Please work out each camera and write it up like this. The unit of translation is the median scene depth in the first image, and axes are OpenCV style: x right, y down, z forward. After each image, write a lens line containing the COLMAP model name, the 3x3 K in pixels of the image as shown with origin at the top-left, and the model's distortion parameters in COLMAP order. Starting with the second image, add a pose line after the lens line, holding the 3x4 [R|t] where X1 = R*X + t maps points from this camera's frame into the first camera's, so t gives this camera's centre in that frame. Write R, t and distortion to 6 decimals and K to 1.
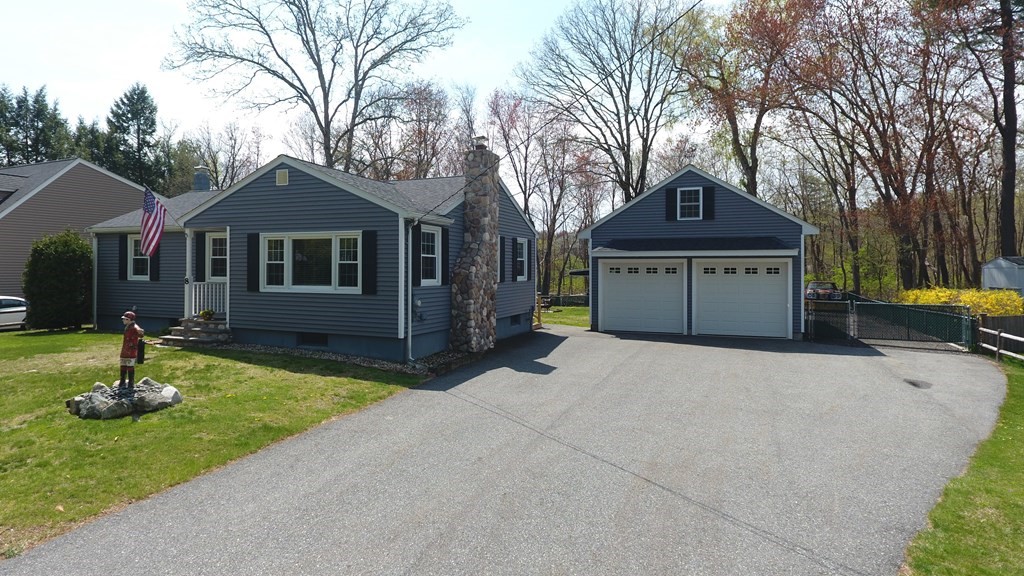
lens RADIAL K [[600.9, 0, 489.9], [0, 600.9, 265.0], [0, 0, 1]] dist [-0.004904, -0.001344]
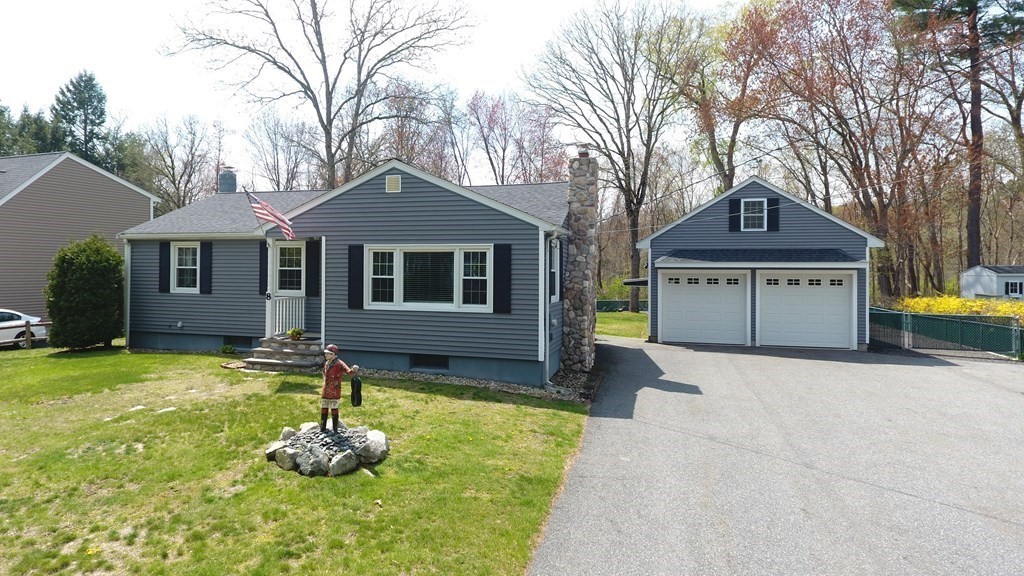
lens RADIAL K [[600.9, 0, 489.9], [0, 600.9, 265.0], [0, 0, 1]] dist [-0.004904, -0.001344]
pose [[0.993950, 0.004140, 0.109757, -0.212815], [-0.004100, 0.999991, -0.000585, -0.016212], [-0.109759, 0.000131, 0.993958, 0.056028]]
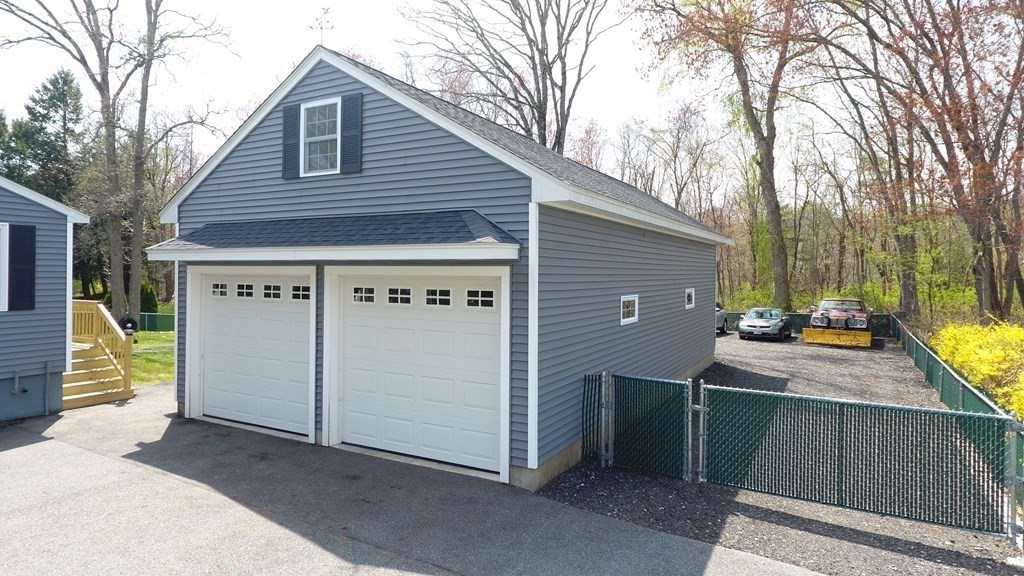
lens RADIAL K [[600.9, 0, 489.9], [0, 600.9, 265.0], [0, 0, 1]] dist [-0.004904, -0.001344]
pose [[0.990953, 0.001871, -0.134193, 0.510541], [-0.002559, 0.999984, -0.004952, -0.009710], [0.134182, 0.005250, 0.990943, 0.591992]]
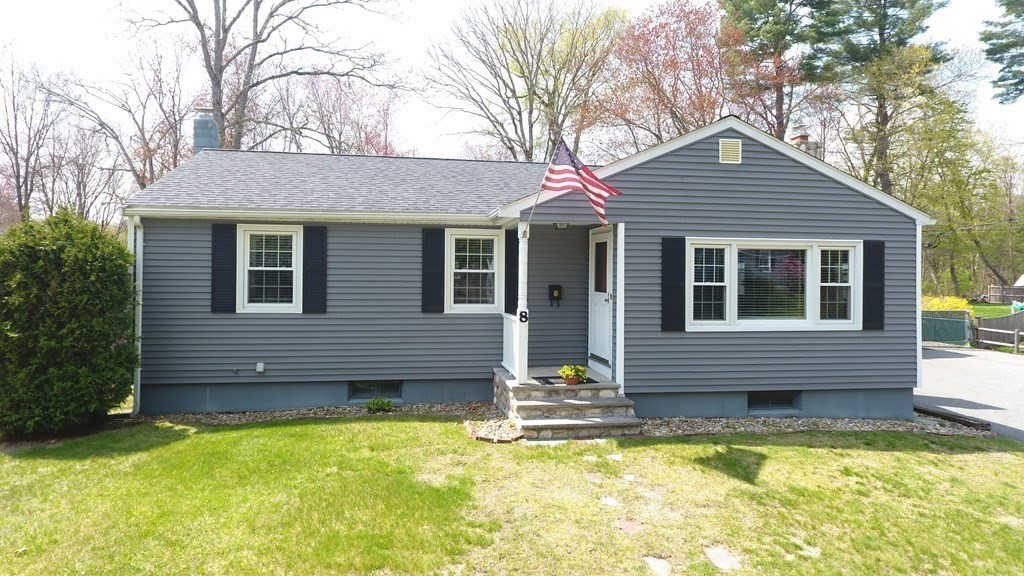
lens RADIAL K [[600.9, 0, 489.9], [0, 600.9, 265.0], [0, 0, 1]] dist [-0.004904, -0.001344]
pose [[0.852743, 0.007319, 0.522279, -0.636926], [-0.008332, 0.999965, -0.000409, -0.016032], [-0.522264, -0.004003, 0.852774, 0.418118]]
